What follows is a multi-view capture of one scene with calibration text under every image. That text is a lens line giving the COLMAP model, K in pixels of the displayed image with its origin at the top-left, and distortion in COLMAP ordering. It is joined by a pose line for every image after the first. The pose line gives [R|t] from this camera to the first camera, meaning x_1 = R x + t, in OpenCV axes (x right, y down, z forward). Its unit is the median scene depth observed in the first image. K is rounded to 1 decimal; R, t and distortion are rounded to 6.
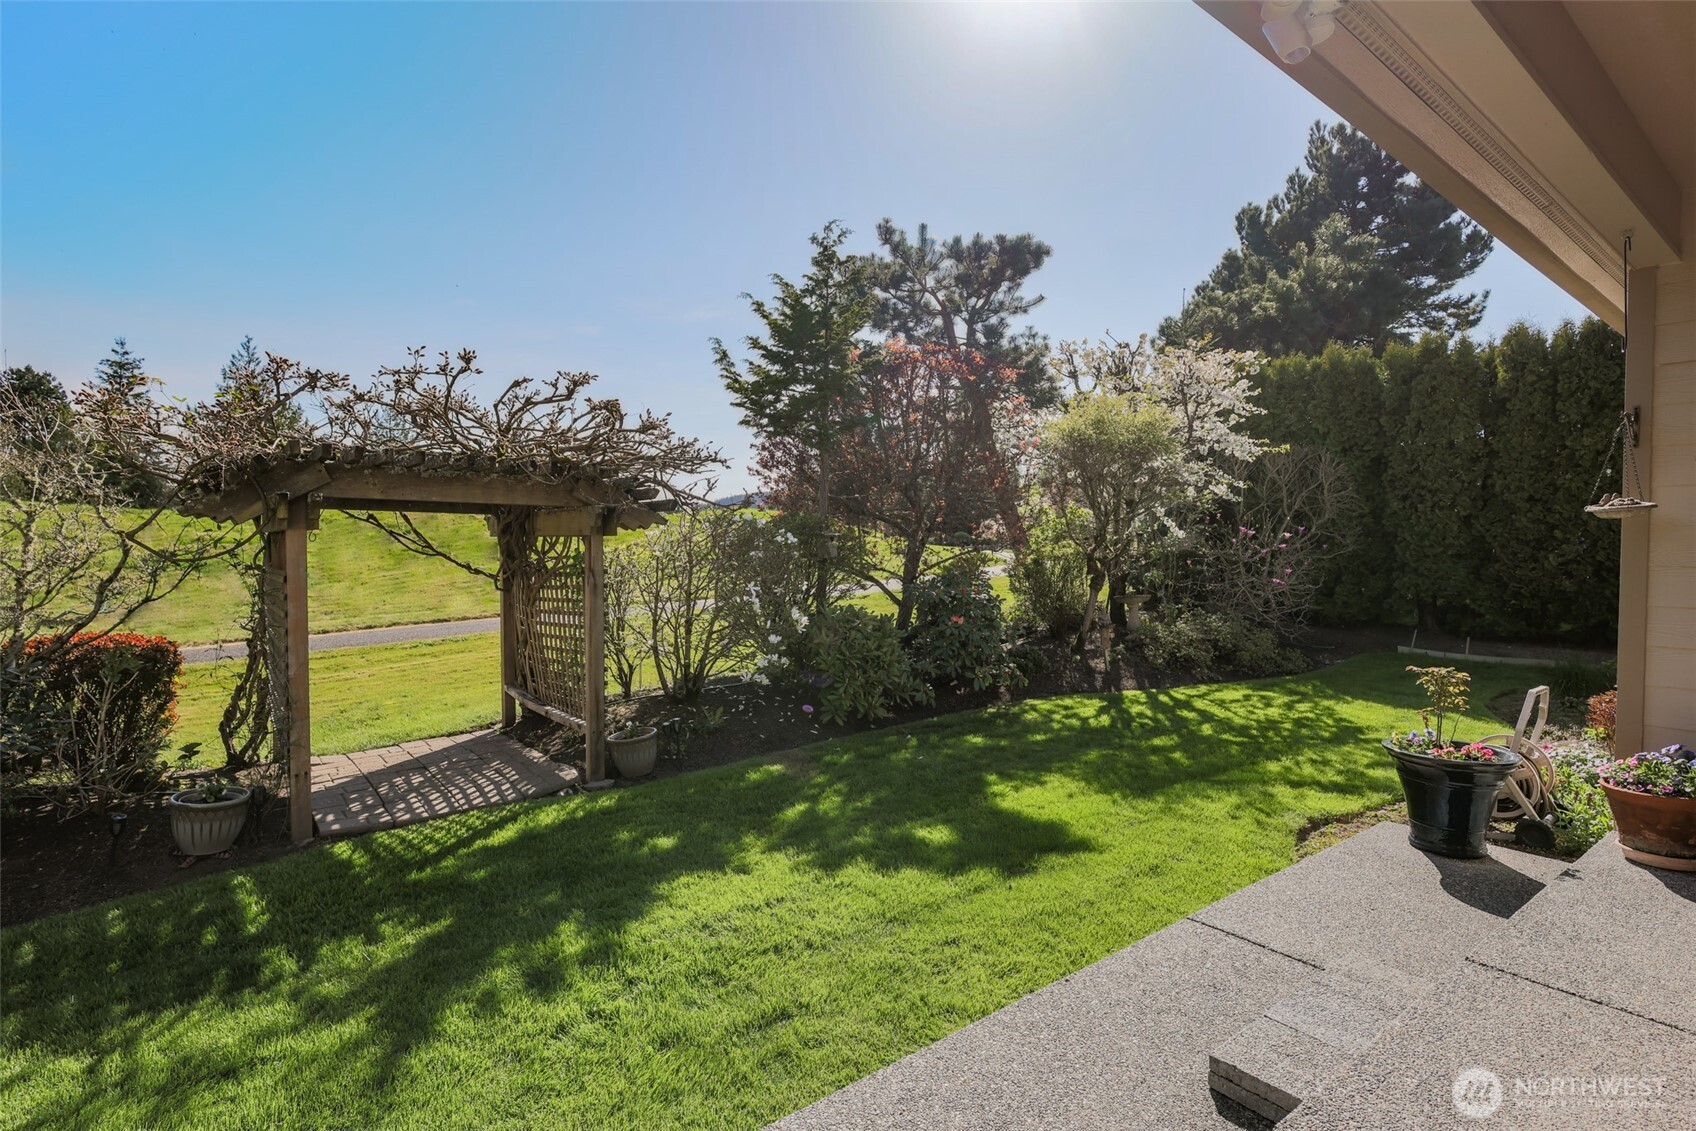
lens RADIAL K [[830.2, 0, 839.9], [0, 830.2, 557.3], [0, 0, 1]] dist [0.004312, 0.000331]
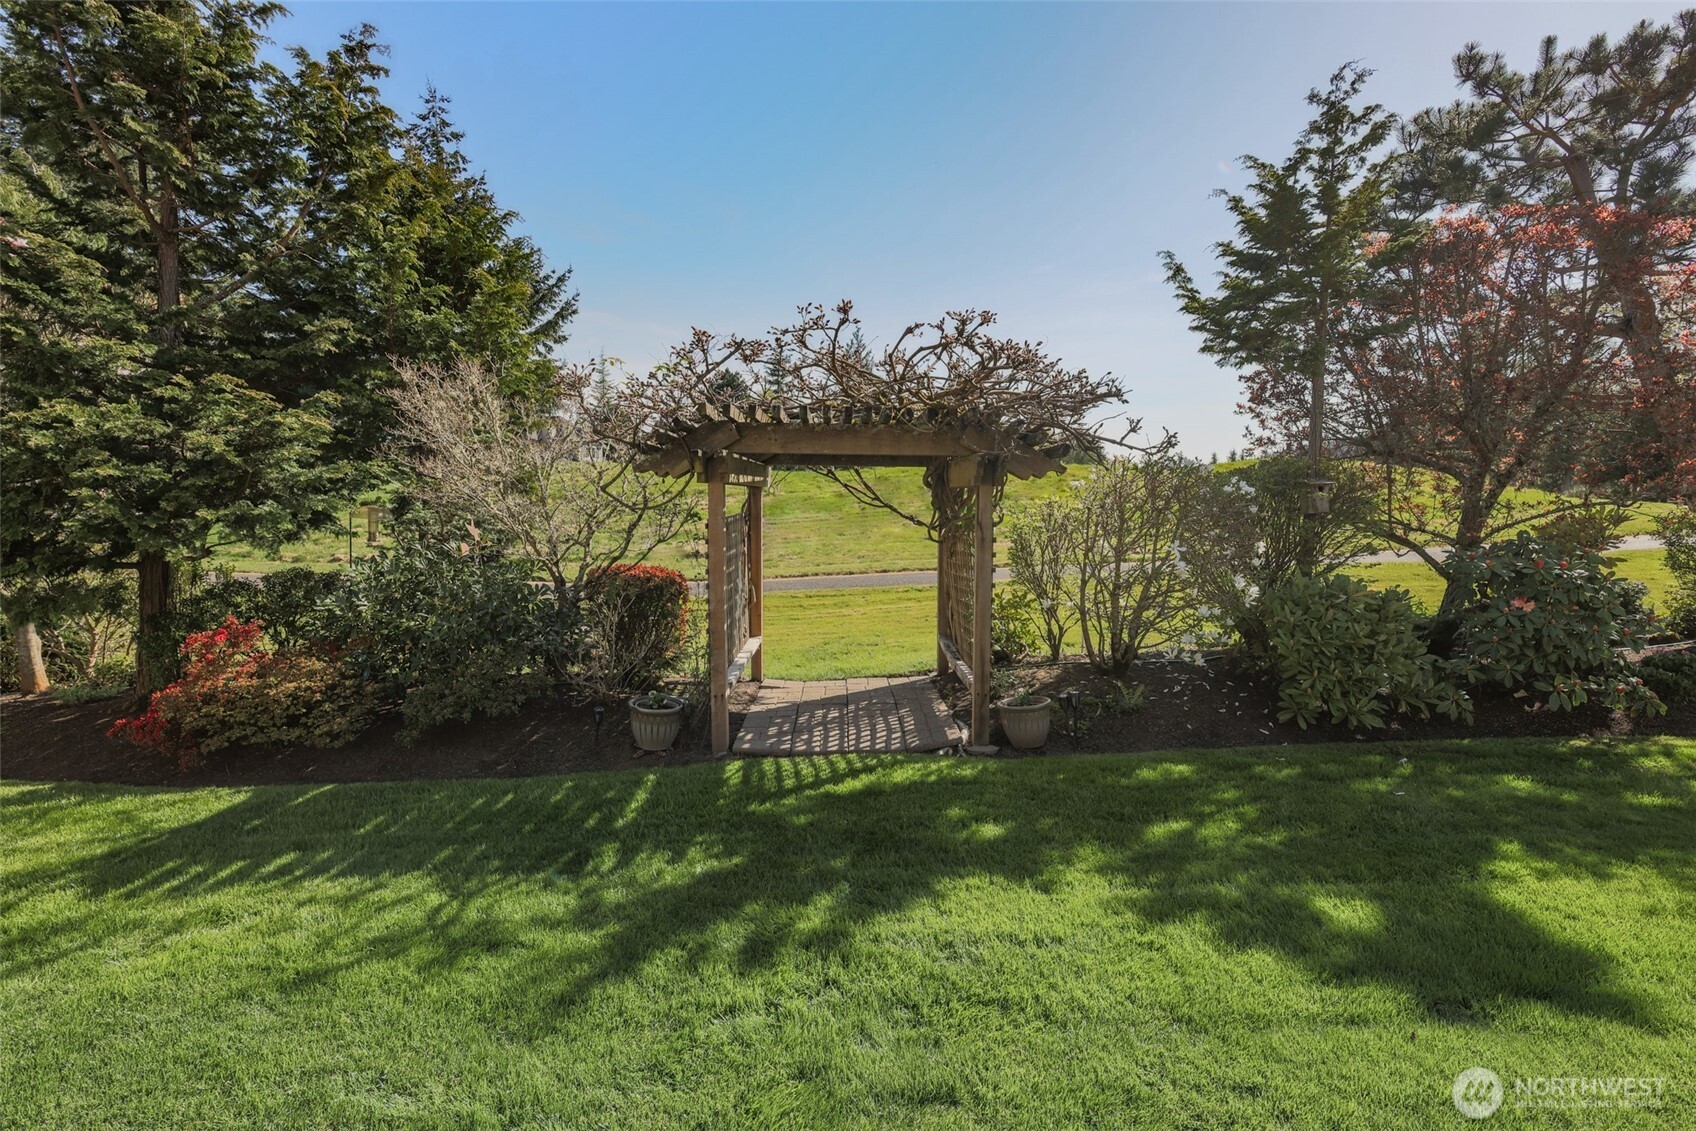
lens RADIAL K [[830.2, 0, 839.9], [0, 830.2, 557.3], [0, 0, 1]] dist [0.004312, 0.000331]
pose [[0.804498, 0.042283, -0.592448, 0.133540], [-0.009419, 0.998246, 0.058455, 0.000720], [0.593881, -0.041447, 0.803485, 0.154764]]
